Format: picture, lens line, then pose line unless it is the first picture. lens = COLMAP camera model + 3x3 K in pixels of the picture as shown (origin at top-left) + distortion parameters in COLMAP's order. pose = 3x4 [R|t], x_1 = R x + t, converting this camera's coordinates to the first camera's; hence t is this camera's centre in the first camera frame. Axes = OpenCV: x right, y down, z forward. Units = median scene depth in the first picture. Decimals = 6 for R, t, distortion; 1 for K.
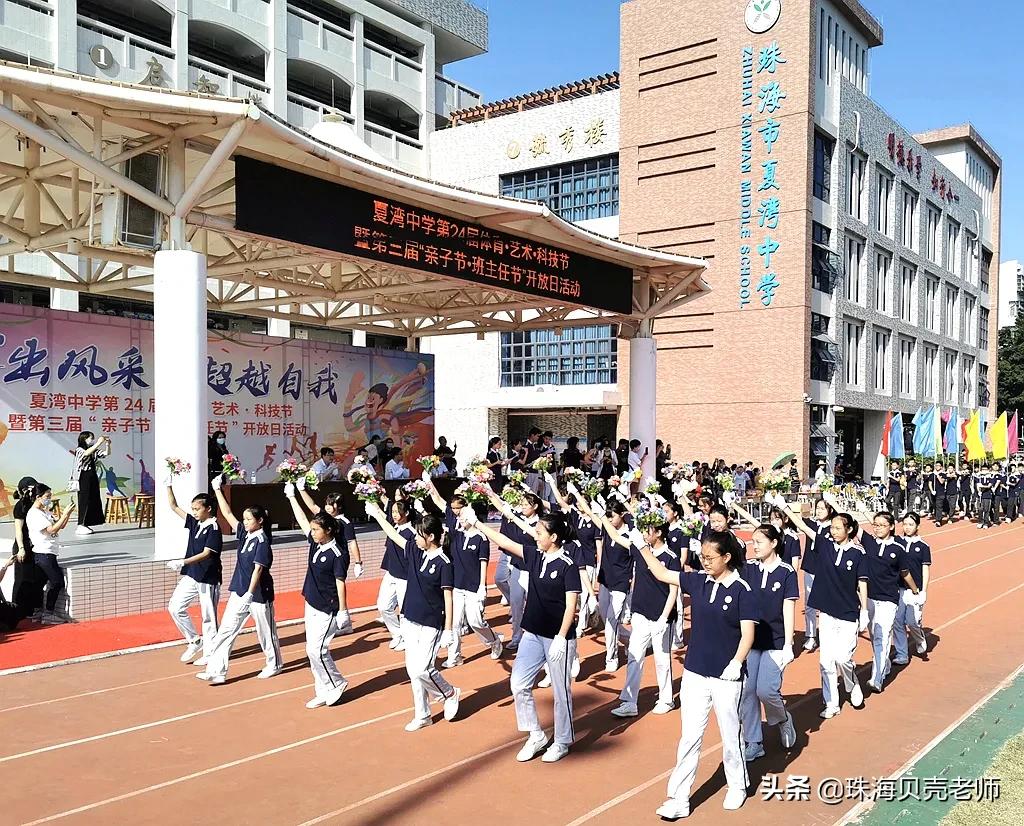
lens RADIAL K [[963.3, 0, 616.9], [0, 963.3, 458.8], [0, 0, 1]] dist [0.041851, 0.000000]
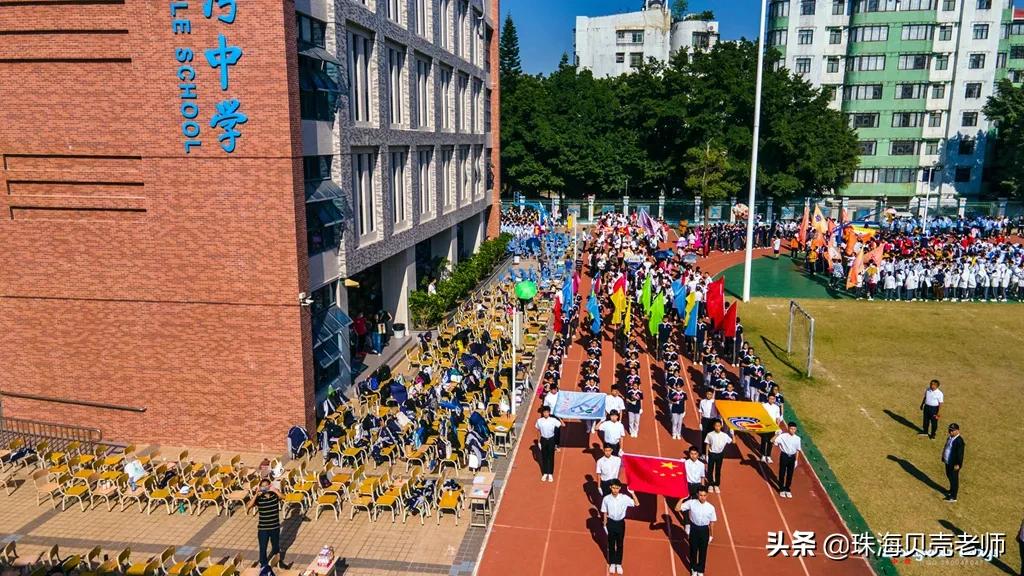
lens RADIAL K [[737.5, 0, 510.1], [0, 737.5, 286.1], [0, 0, 1]] dist [0.020372, 0.024731]
pose [[0.903391, -0.088980, 0.419484, 0.103858], [0.011683, 0.982979, 0.183346, -0.150093], [-0.428658, -0.160732, 0.889054, 0.454784]]
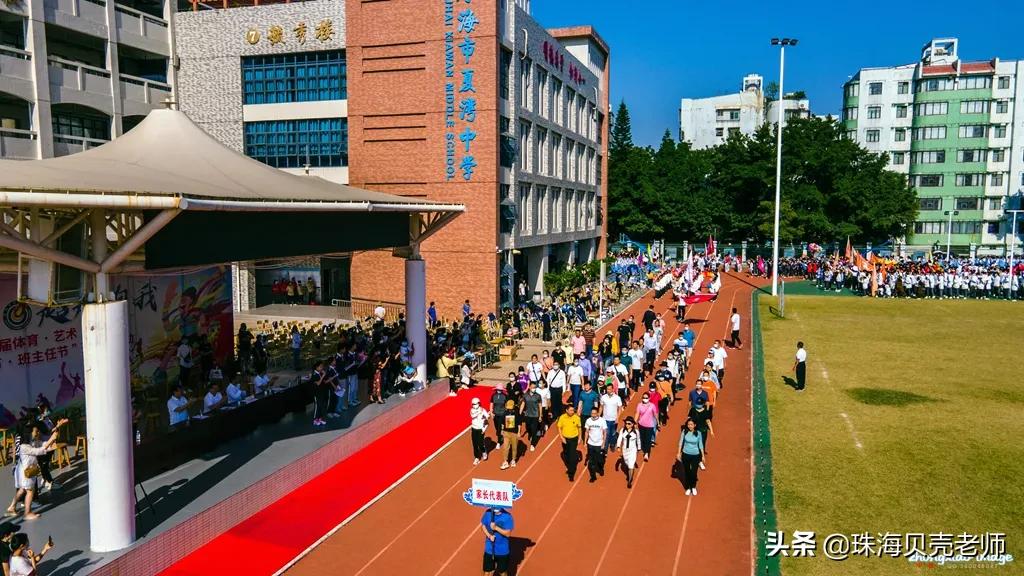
lens RADIAL K [[737.5, 0, 514.3], [0, 737.5, 279.6], [0, 0, 1]] dist [0.020372, 0.024731]
pose [[0.960438, -0.030822, 0.276783, -0.065818], [0.009795, 0.996980, 0.077033, -0.093290], [-0.278321, -0.071274, 0.957840, -0.007311]]
